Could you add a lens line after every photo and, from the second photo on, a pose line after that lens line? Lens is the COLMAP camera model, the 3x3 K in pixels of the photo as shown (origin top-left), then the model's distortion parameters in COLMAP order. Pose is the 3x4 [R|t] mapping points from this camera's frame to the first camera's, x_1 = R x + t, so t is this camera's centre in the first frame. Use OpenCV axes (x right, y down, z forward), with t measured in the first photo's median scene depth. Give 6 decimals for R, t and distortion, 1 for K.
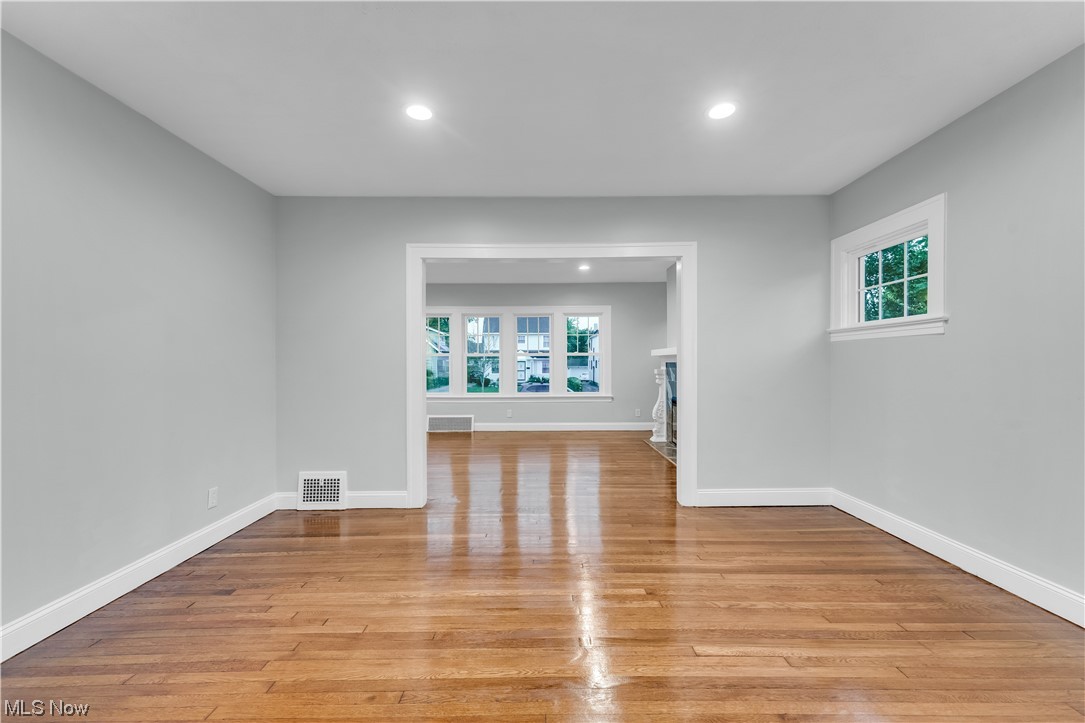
lens RADIAL K [[425.1, 0, 541.6], [0, 425.1, 362.9], [0, 0, 1]] dist [-0.007816, -0.000116]
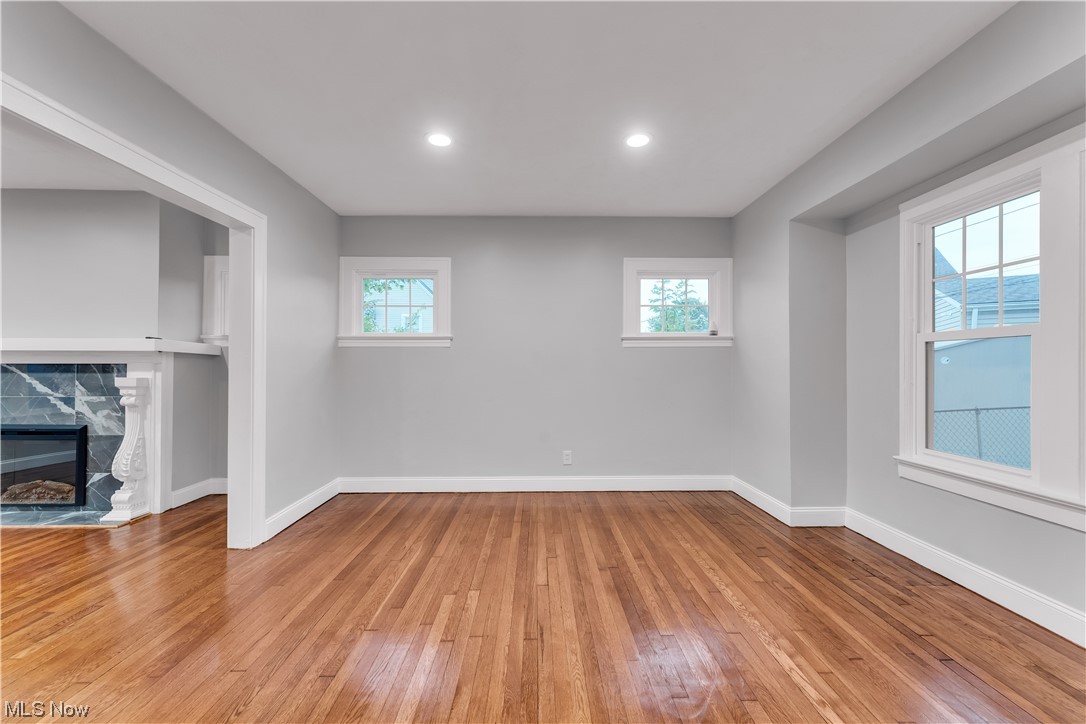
lens RADIAL K [[425.5, 0, 545.4], [0, 425.5, 363.8], [0, 0, 1]] dist [-0.007816, -0.000116]
pose [[0.007262, 0.010988, 0.999913, -0.643492], [-0.001525, 0.999939, -0.010977, 0.009364], [-0.999972, -0.001445, 0.007278, 0.663630]]
